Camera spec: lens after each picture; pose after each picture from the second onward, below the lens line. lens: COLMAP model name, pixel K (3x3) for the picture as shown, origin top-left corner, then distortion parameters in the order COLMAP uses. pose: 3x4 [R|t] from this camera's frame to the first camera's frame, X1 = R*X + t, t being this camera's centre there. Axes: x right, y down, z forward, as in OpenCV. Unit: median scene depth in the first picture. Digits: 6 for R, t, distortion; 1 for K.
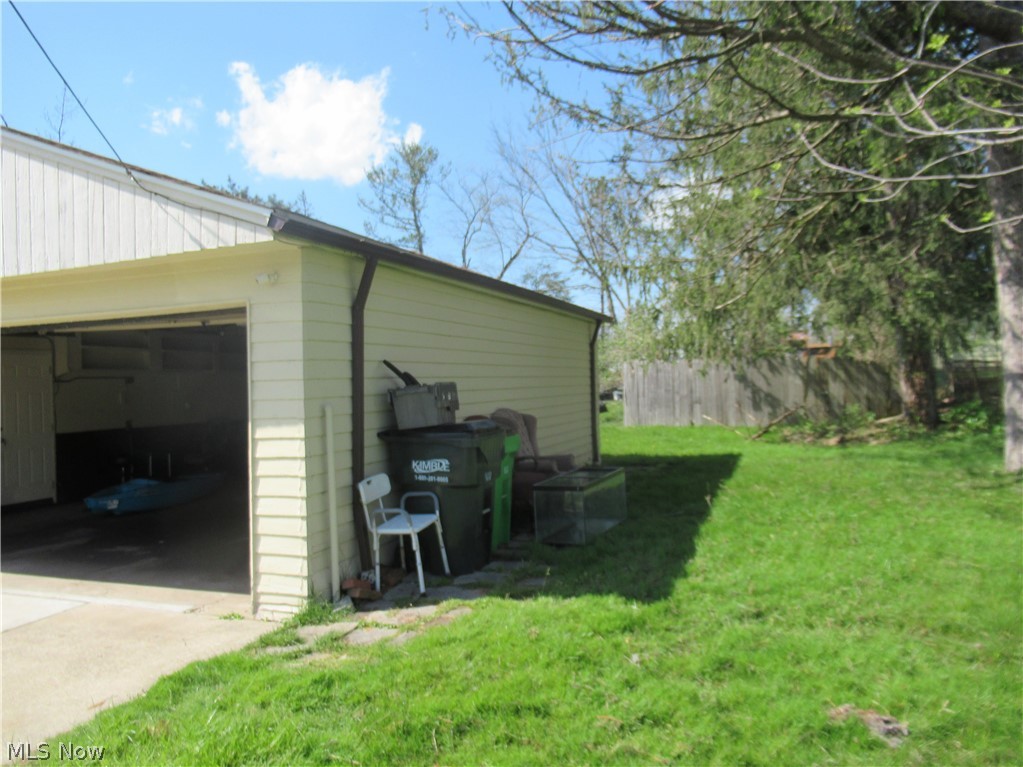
lens RADIAL K [[764.6, 0, 512.4], [0, 764.6, 385.2], [0, 0, 1]] dist [-0.012444, 0.007054]
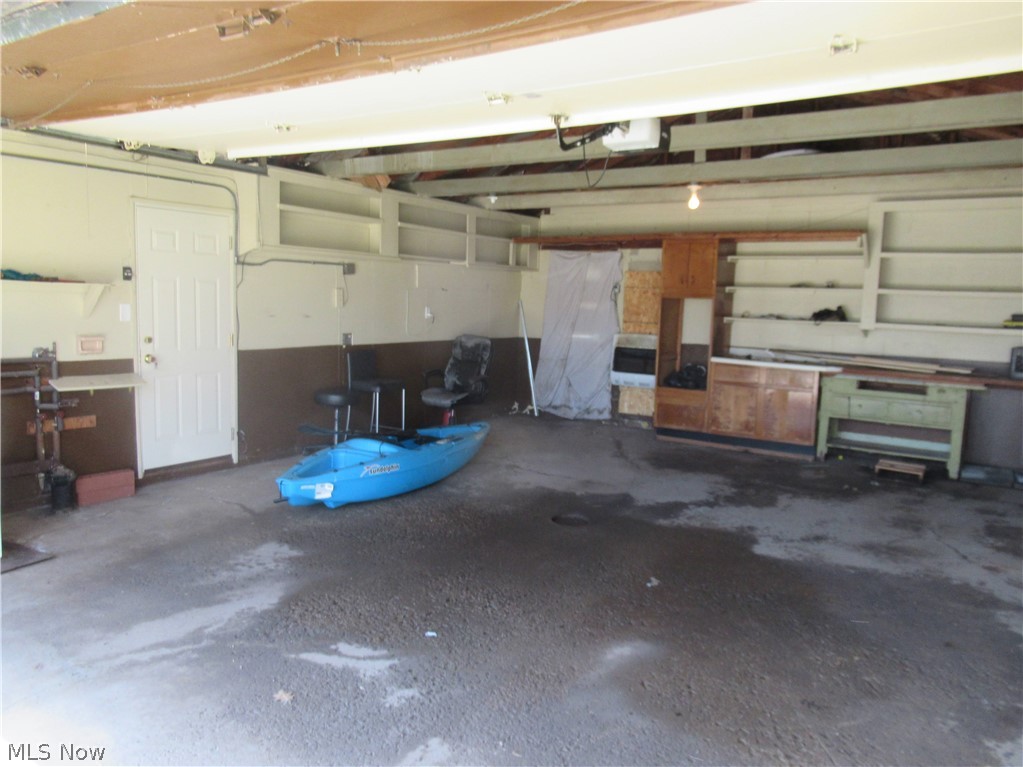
lens RADIAL K [[764.6, 0, 512.4], [0, 764.6, 385.2], [0, 0, 1]] dist [-0.012444, 0.007054]
pose [[0.972533, 0.083651, -0.217214, -0.256159], [-0.057990, 0.990842, 0.121943, 0.004009], [0.225425, -0.105998, 0.968477, 0.463916]]
